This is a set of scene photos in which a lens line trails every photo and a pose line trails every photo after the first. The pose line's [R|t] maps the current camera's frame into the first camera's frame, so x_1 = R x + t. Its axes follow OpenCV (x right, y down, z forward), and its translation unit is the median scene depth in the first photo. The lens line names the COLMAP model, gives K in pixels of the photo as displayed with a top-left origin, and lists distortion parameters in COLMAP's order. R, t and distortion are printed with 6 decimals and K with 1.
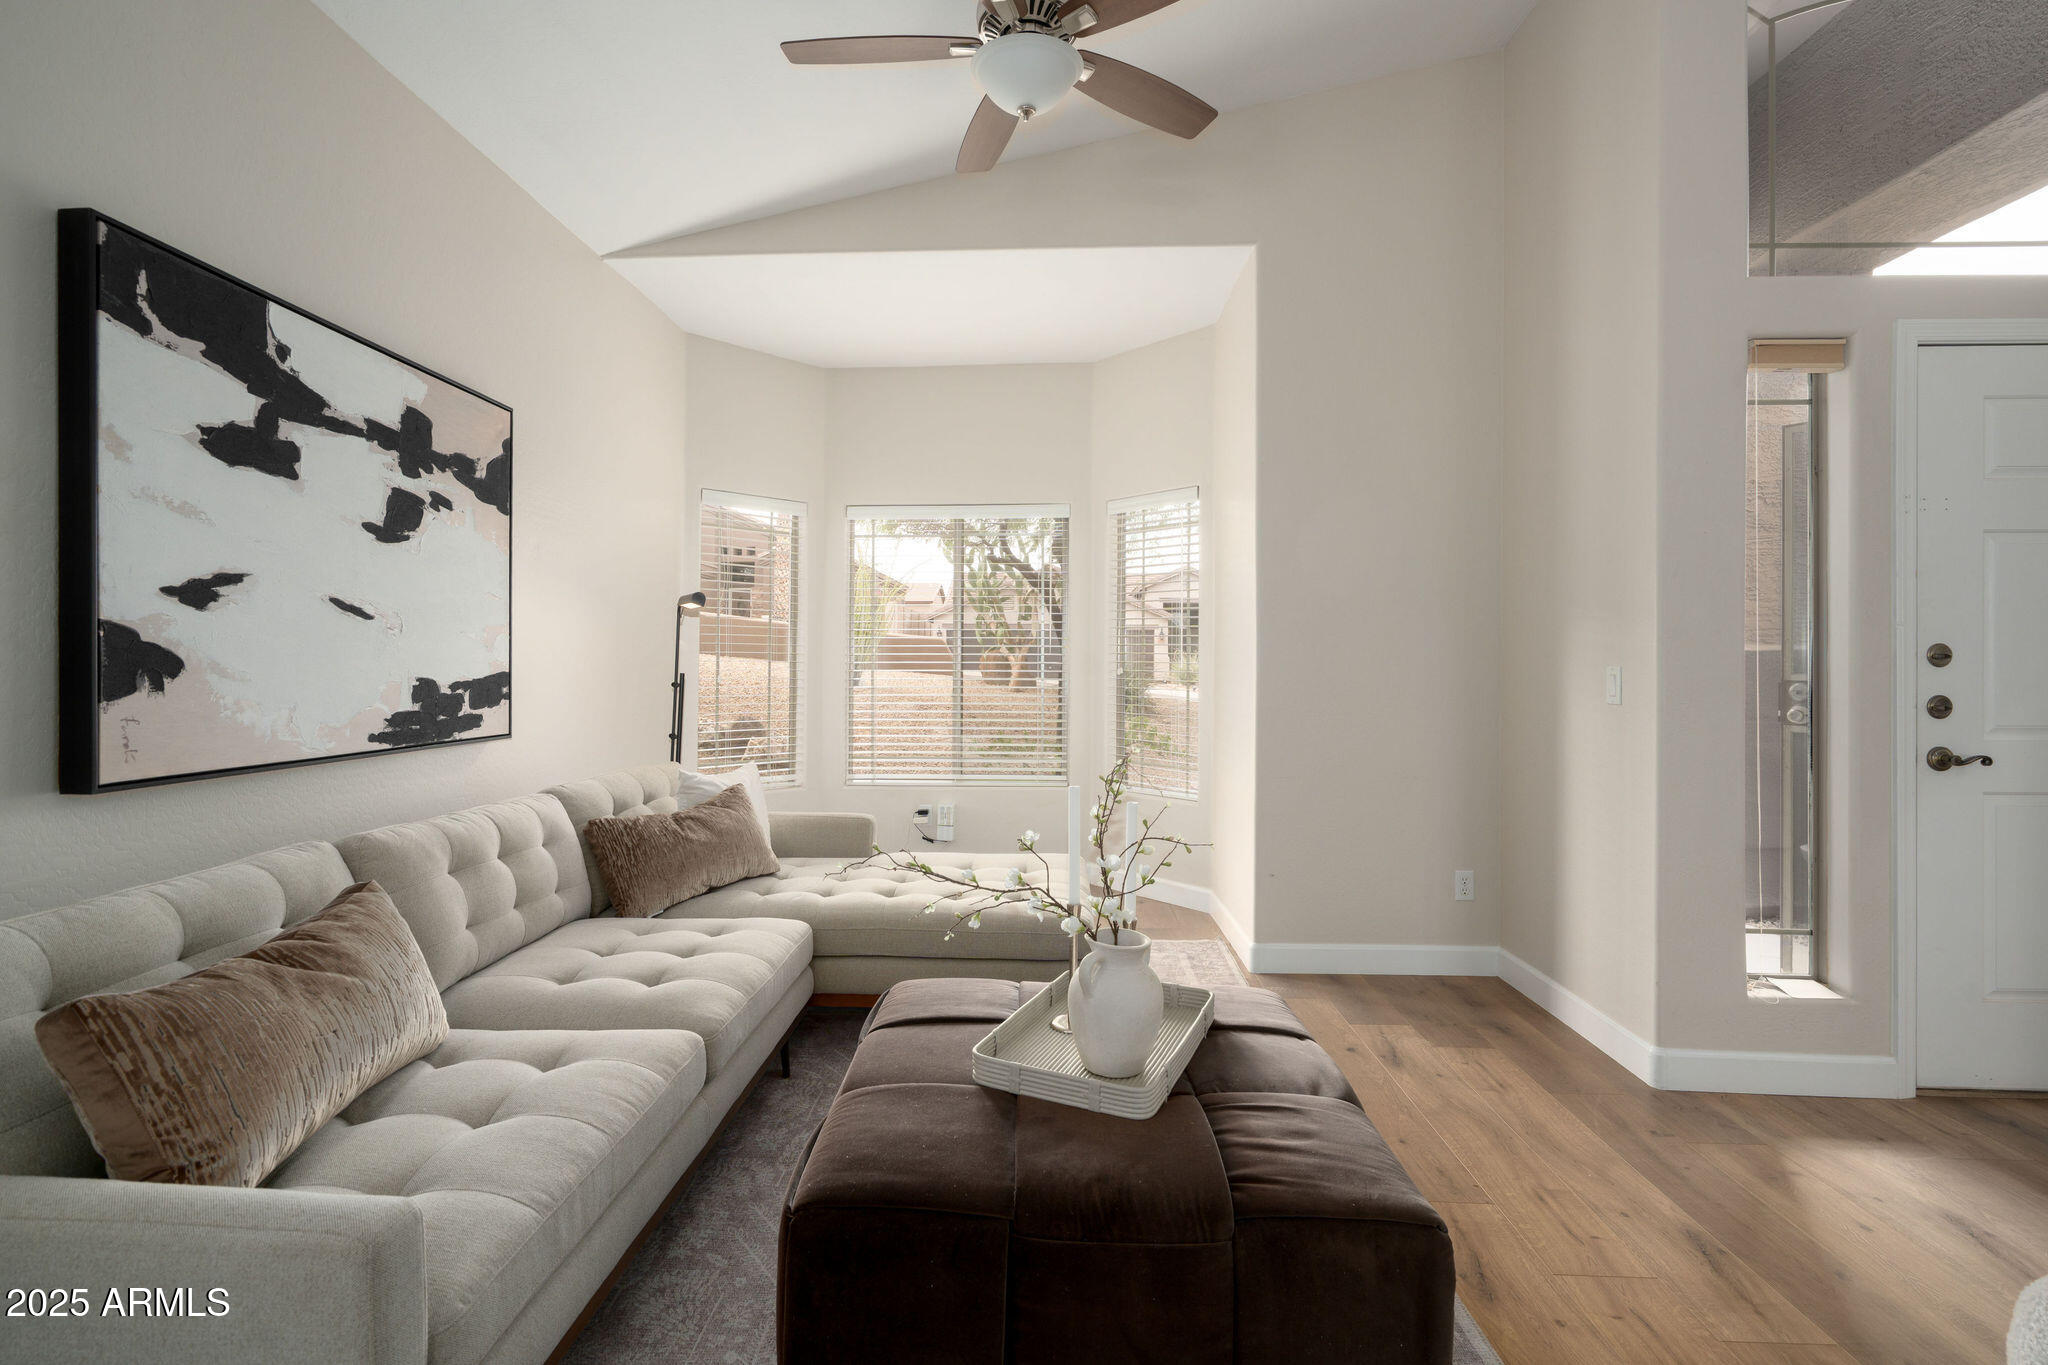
lens RADIAL K [[930.0, 0, 1012.7], [0, 930.0, 657.1], [0, 0, 1]] dist [-0.005315, 0.002341]
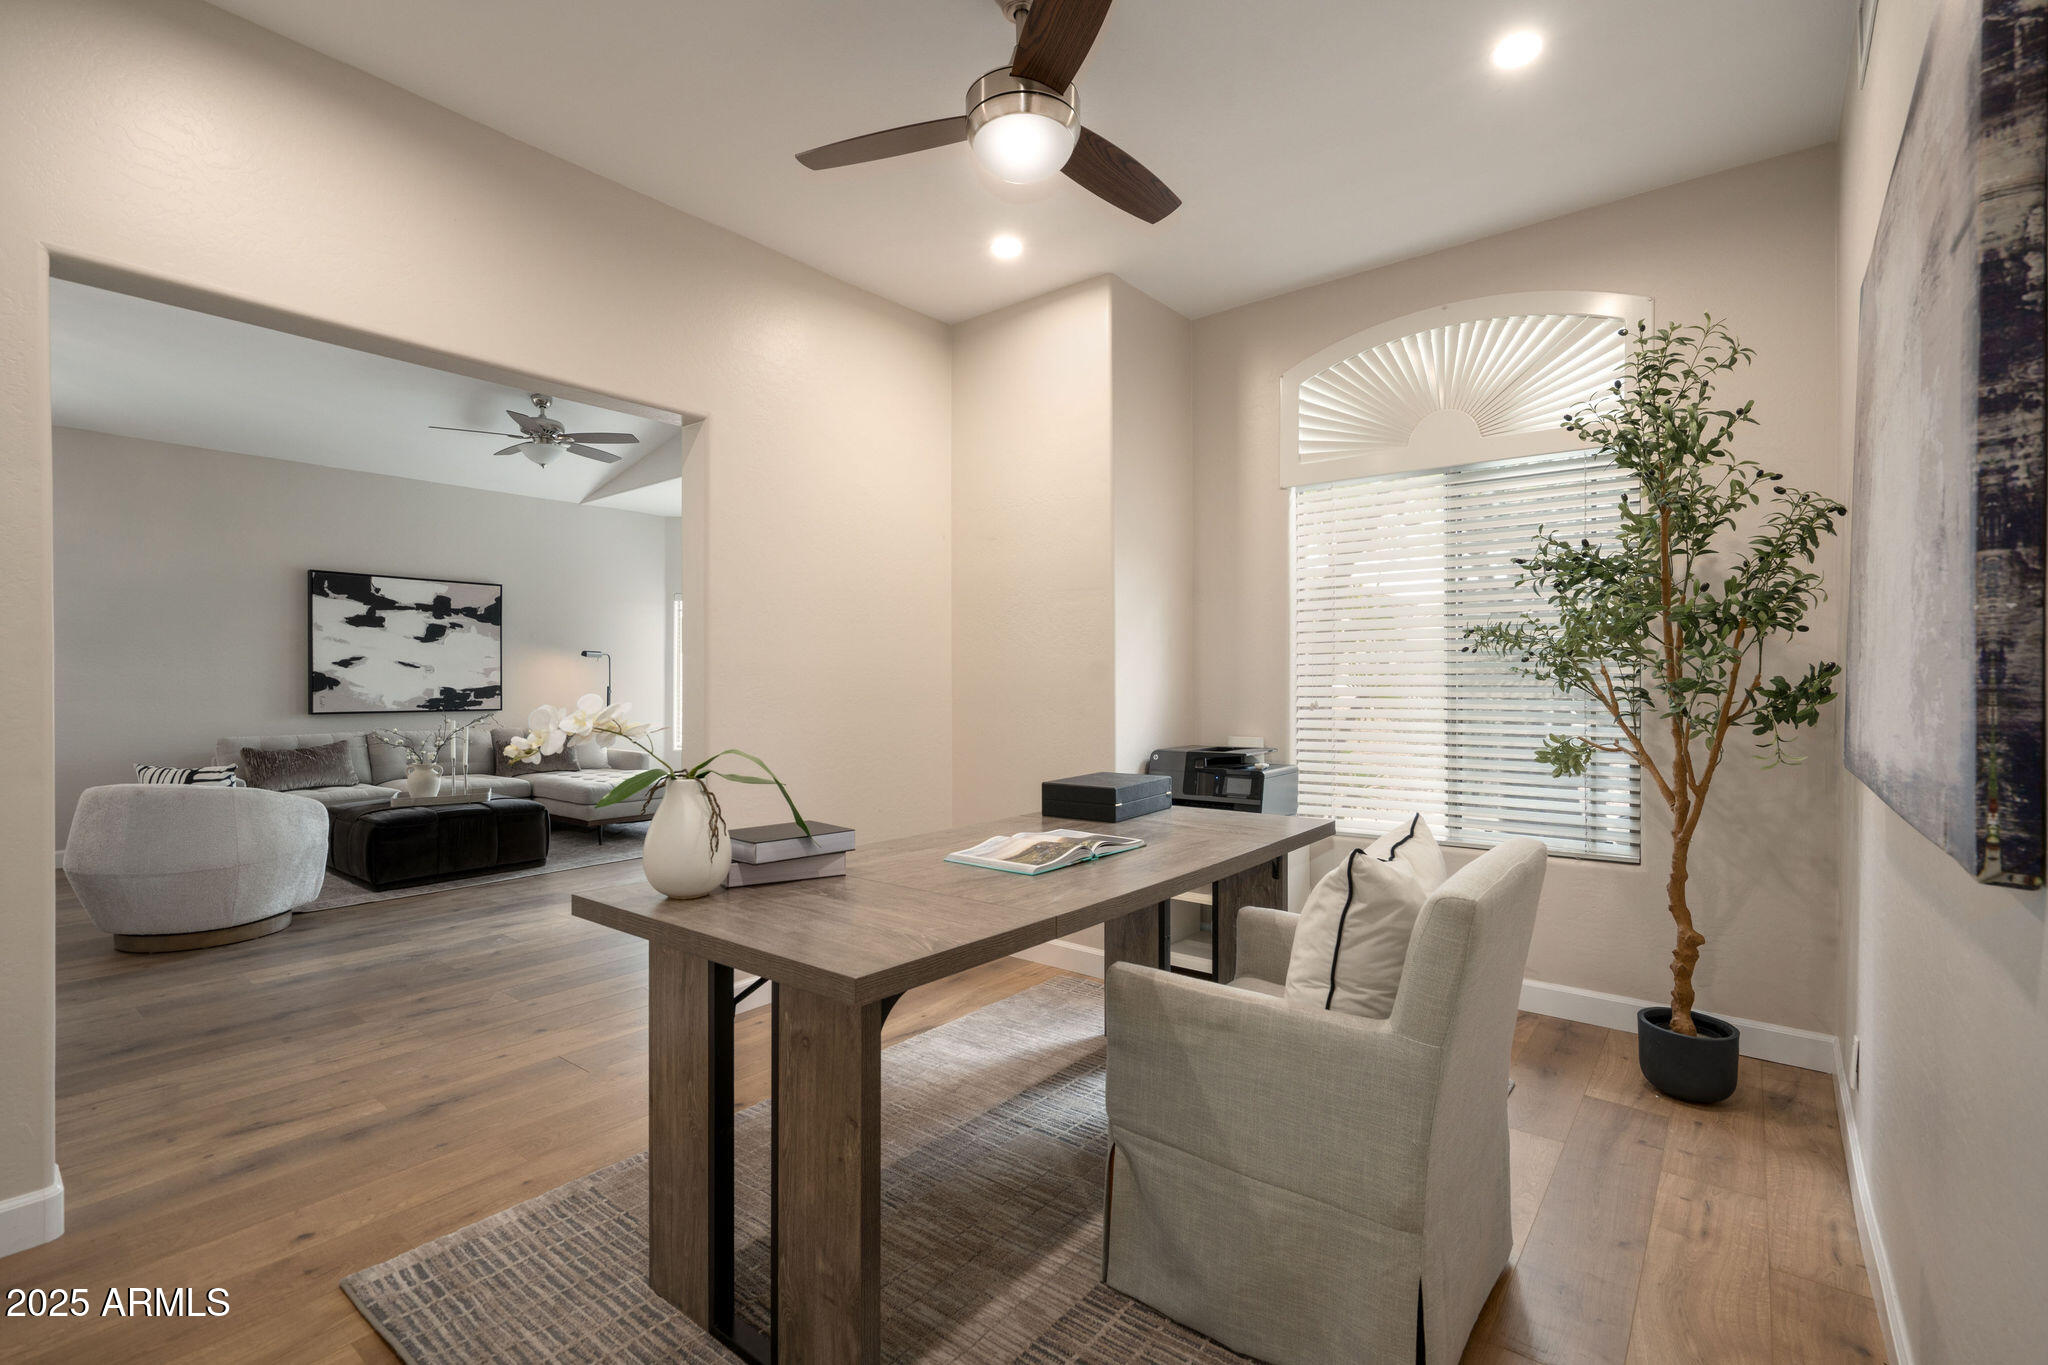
lens RADIAL K [[930.0, 0, 1026.1], [0, 930.0, 688.0], [0, 0, 1]] dist [-0.005315, 0.002341]
pose [[0.804236, 0.004767, -0.594292, 2.715135], [0.004503, 0.999890, 0.014114, -0.008459], [0.594294, -0.014027, 0.804126, -0.278913]]
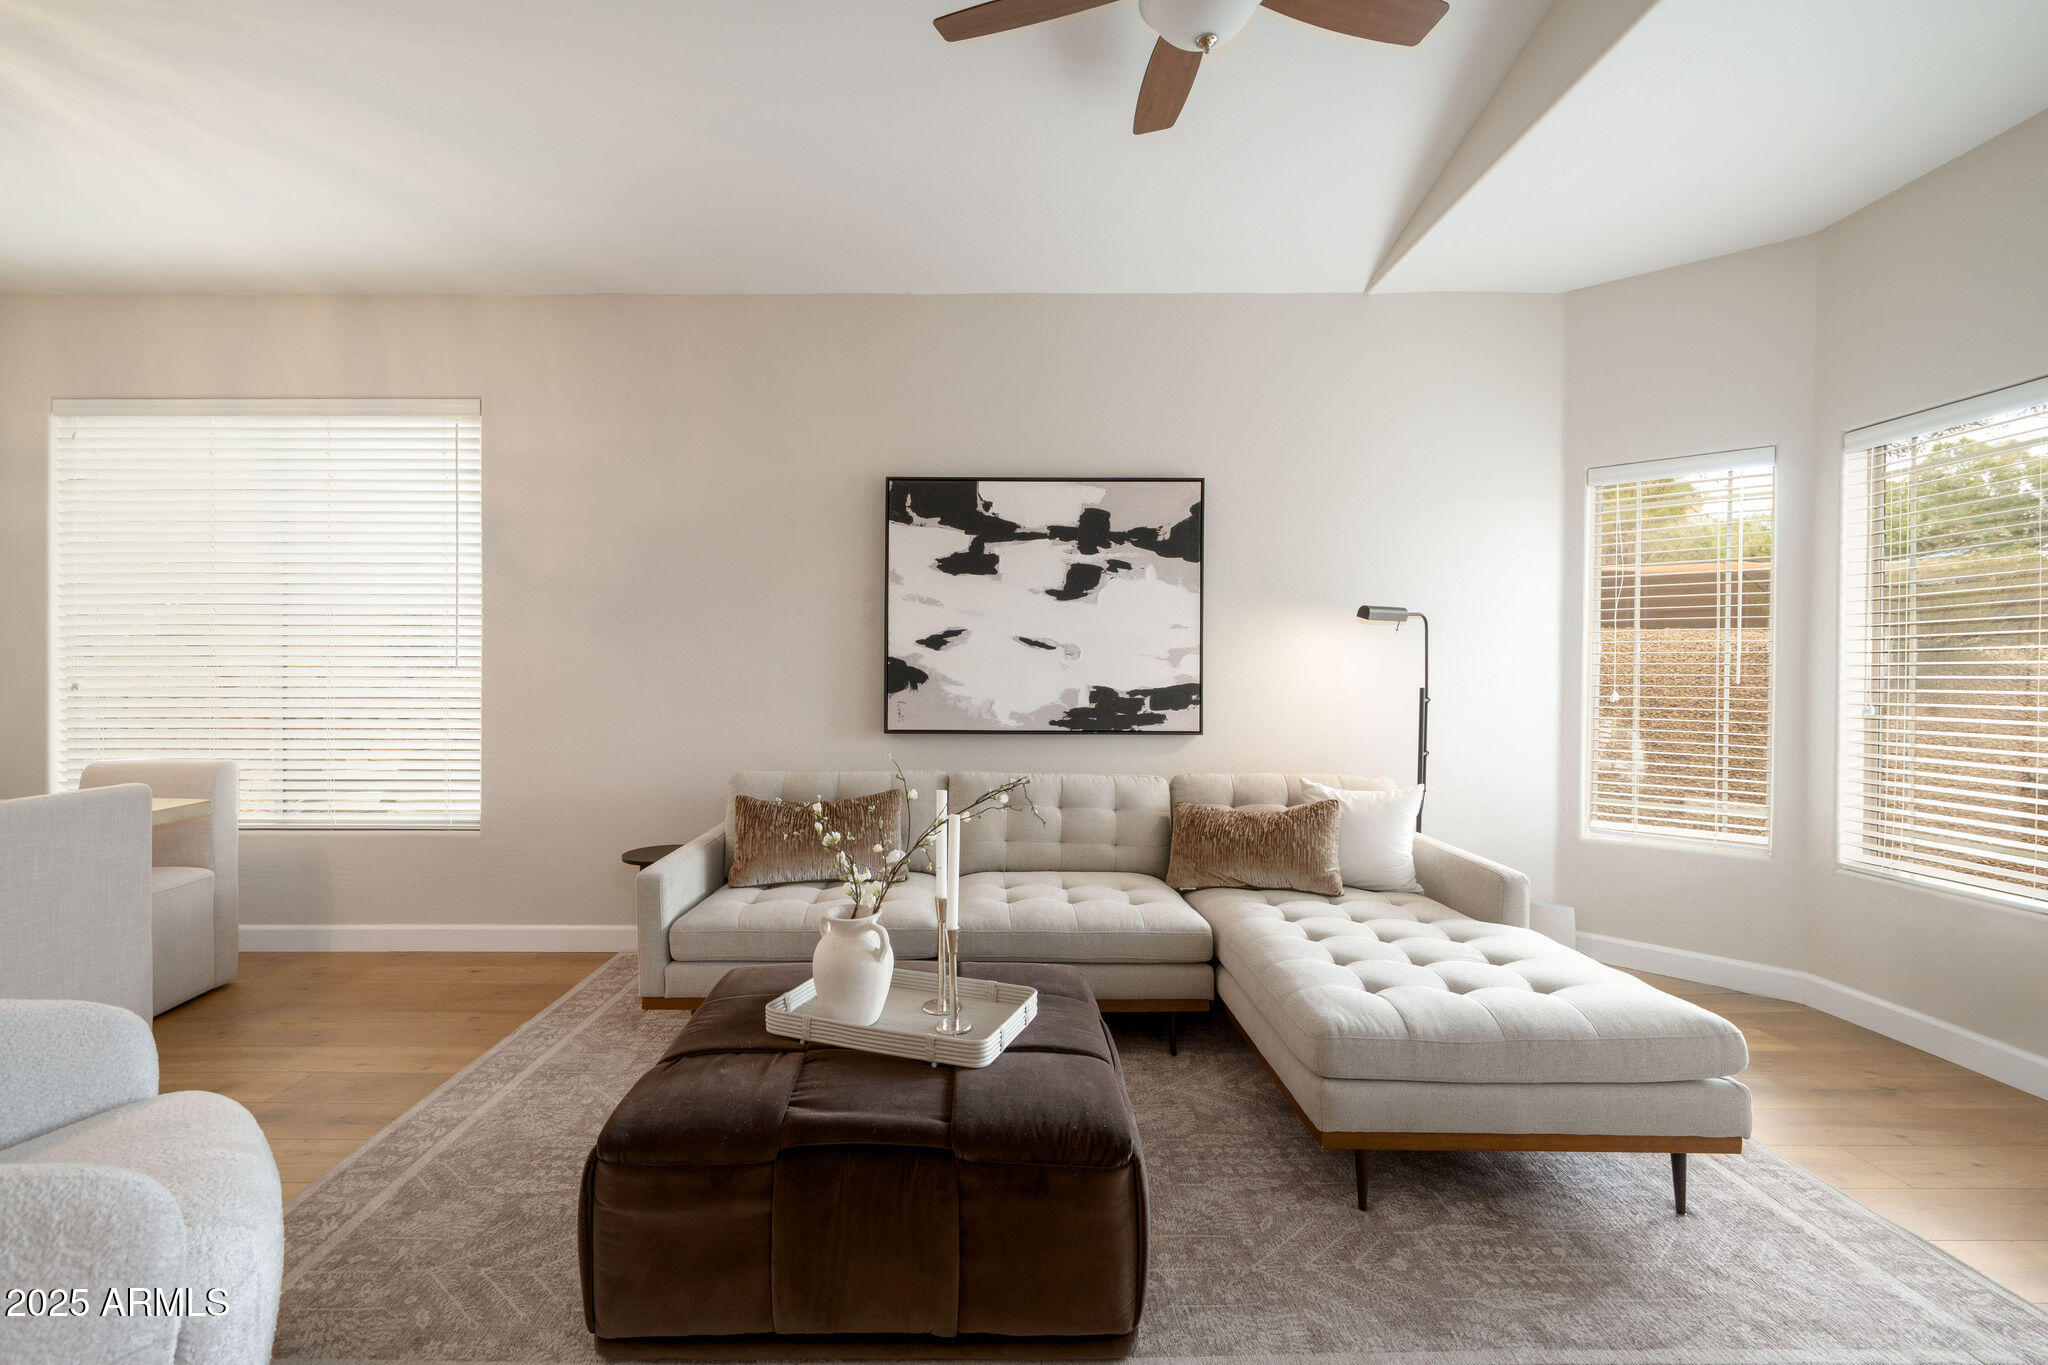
lens RADIAL K [[930.0, 0, 993.5], [0, 930.0, 682.3], [0, 0, 1]] dist [-0.005315, 0.002341]
pose [[0.045376, 0.008059, -0.998937, 0.906134], [0.005321, 0.999951, 0.008309, 0.002749], [0.998956, -0.005692, 0.045331, 0.804172]]
